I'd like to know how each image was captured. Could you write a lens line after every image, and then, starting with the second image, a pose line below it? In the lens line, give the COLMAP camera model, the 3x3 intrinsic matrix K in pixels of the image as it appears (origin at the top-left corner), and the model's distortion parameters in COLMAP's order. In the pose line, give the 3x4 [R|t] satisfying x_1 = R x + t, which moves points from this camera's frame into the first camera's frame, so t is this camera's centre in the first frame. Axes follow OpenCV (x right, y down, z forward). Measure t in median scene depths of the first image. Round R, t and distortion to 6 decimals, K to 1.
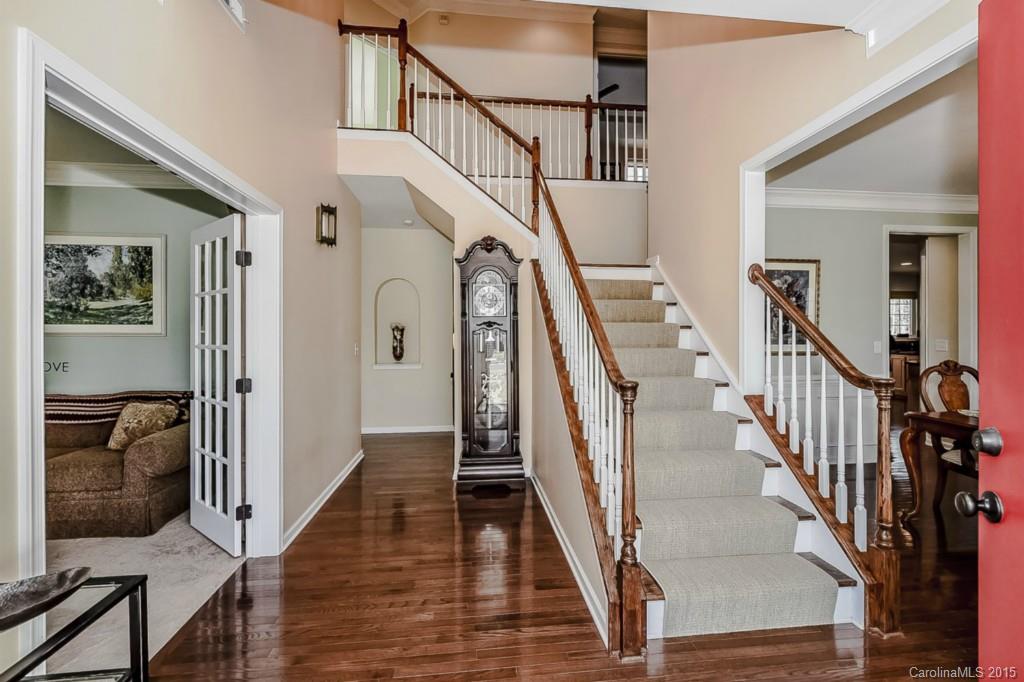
lens RADIAL K [[438.1, 0, 514.5], [0, 438.1, 346.9], [0, 0, 1]] dist [0.010174, 0.000839]
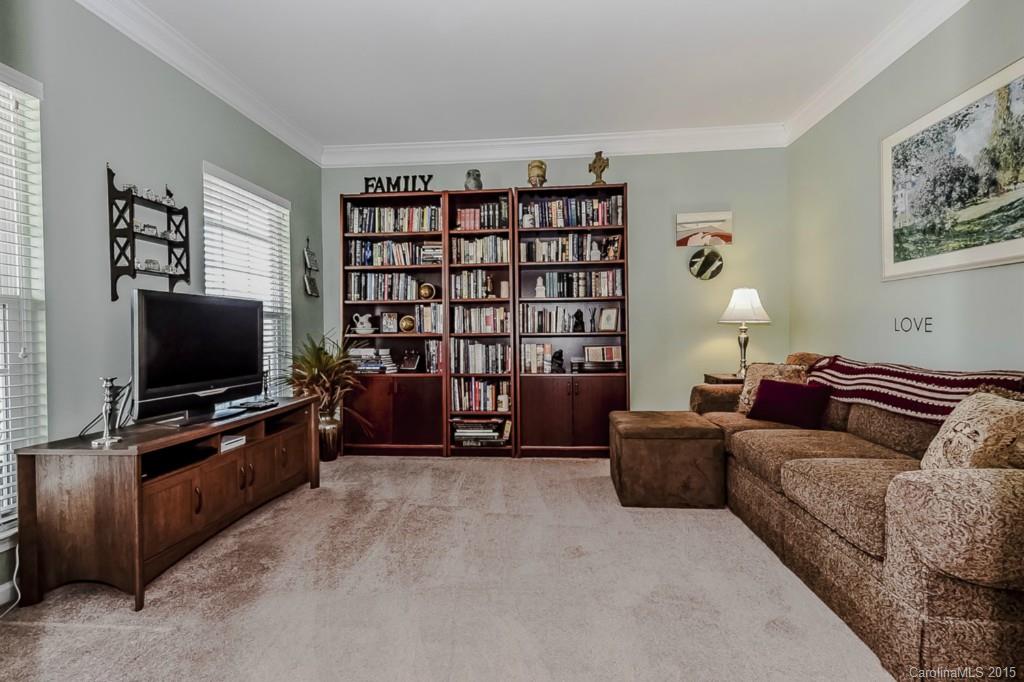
lens RADIAL K [[438.1, 0, 517.7], [0, 438.1, 340.7], [0, 0, 1]] dist [0.010174, 0.000839]
pose [[-0.212536, 0.018802, -0.976972, -0.264791], [0.011228, 0.999796, 0.016798, 0.052140], [0.977089, -0.007399, -0.212704, 0.557654]]
